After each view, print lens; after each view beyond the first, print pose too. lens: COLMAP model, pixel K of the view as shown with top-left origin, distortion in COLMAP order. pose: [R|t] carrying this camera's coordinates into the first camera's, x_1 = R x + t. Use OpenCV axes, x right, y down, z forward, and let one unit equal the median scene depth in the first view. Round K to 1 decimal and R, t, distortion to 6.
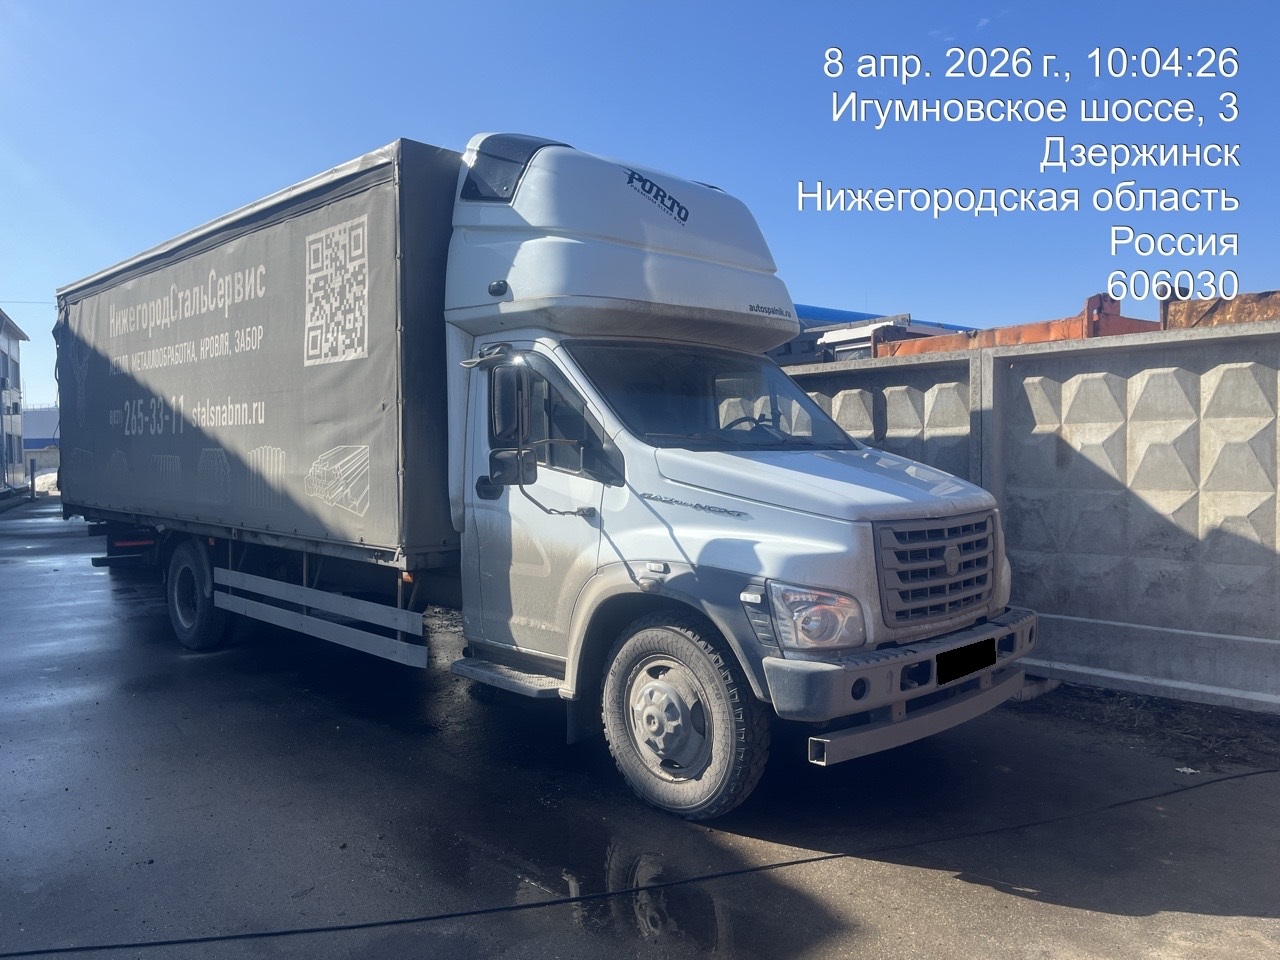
lens RADIAL K [[967.0, 0, 644.6], [0, 967.0, 479.0], [0, 0, 1]] dist [0.045675, -0.040783]
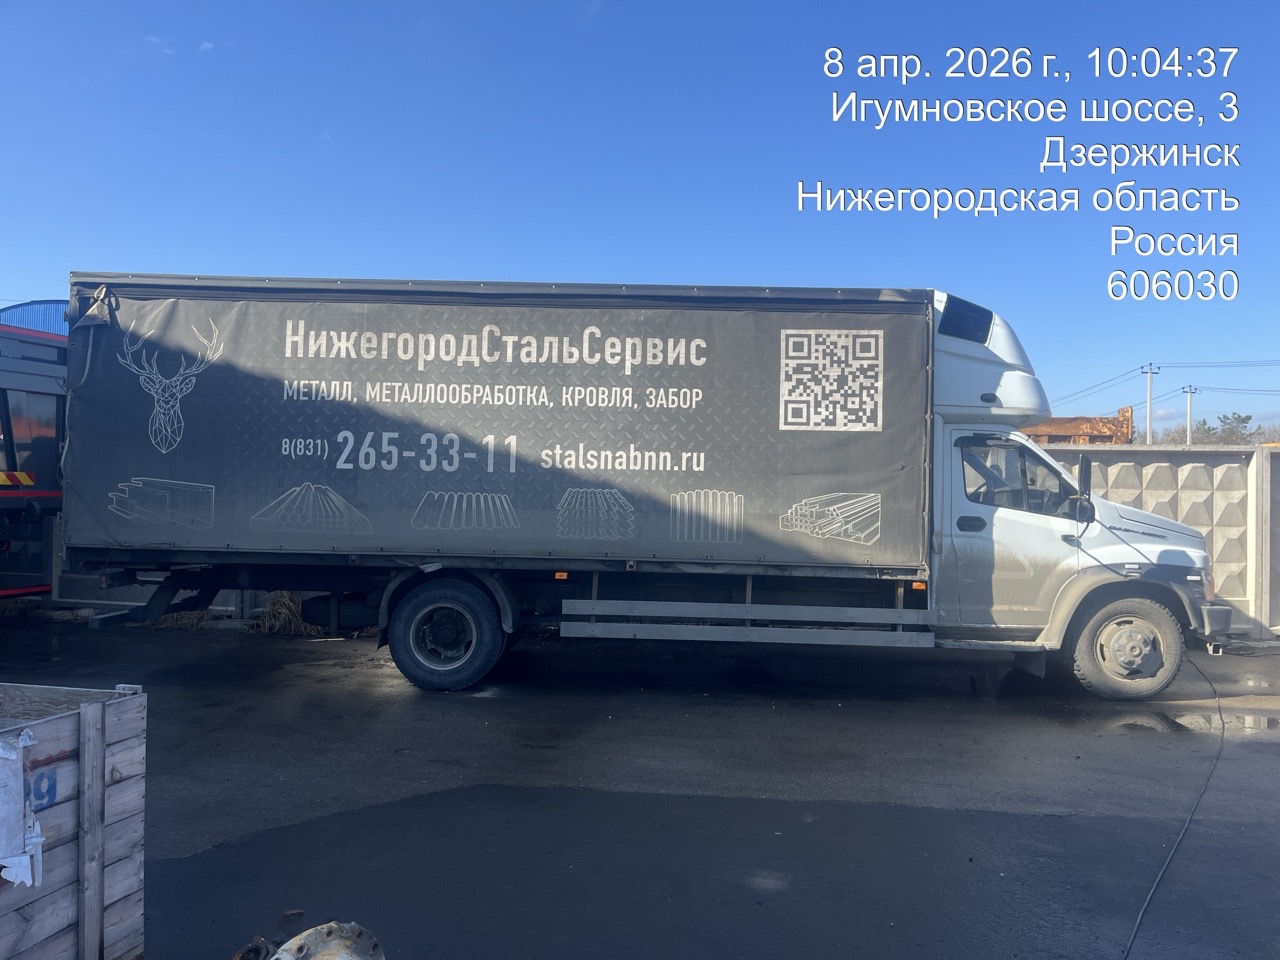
lens RADIAL K [[967.0, 0, 638.8], [0, 967.0, 489.1], [0, 0, 1]] dist [0.045675, -0.040783]
pose [[0.724024, 0.023922, 0.689359, -1.600218], [-0.002728, 0.999490, -0.031819, 0.004358], [-0.689769, 0.021157, 0.723720, 0.242036]]
